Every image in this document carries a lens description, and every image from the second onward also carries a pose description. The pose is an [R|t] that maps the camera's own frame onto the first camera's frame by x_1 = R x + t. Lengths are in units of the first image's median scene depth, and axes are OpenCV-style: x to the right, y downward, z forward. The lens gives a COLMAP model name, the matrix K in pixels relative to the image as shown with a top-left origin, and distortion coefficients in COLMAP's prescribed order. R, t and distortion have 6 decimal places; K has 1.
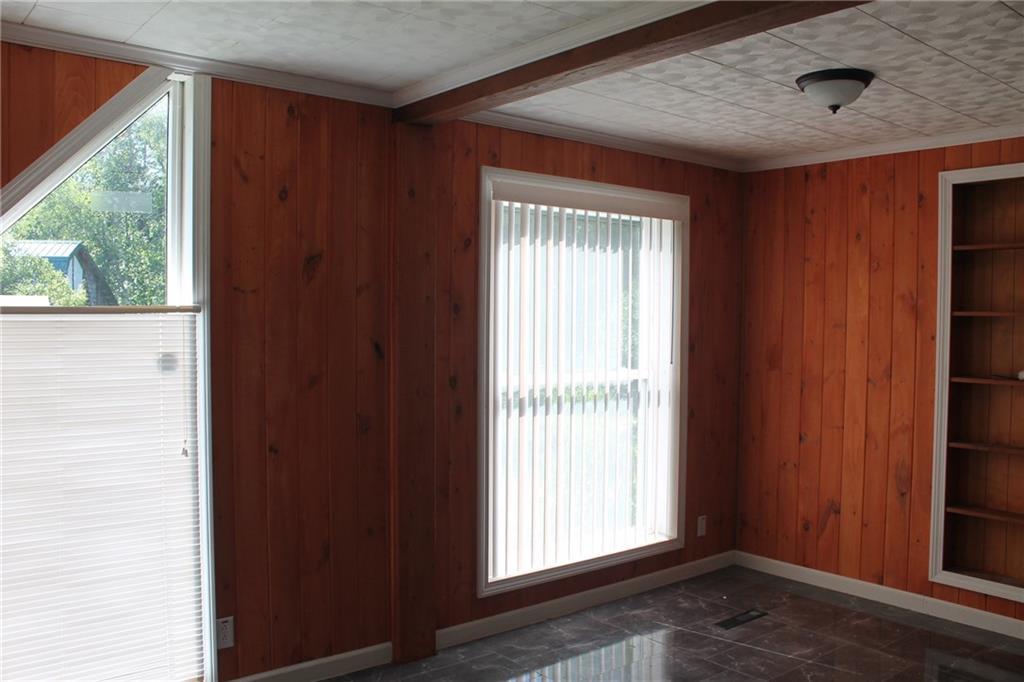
lens RADIAL K [[855.8, 0, 509.9], [0, 855.8, 345.1], [0, 0, 1]] dist [-0.156801, 0.124337]
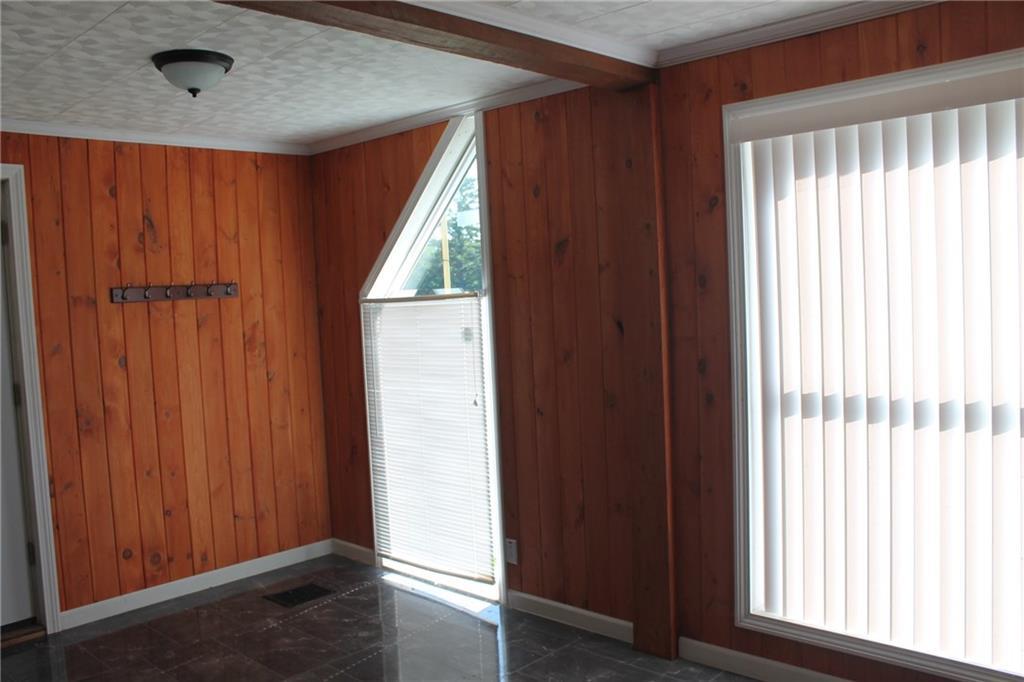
lens RADIAL K [[855.8, 0, 509.9], [0, 855.8, 345.1], [0, 0, 1]] dist [-0.156801, 0.124337]
pose [[0.139065, 0.046763, -0.989179, 0.821974], [0.015384, 0.998662, 0.049374, -0.025556], [0.990164, -0.022084, 0.138159, 0.745609]]
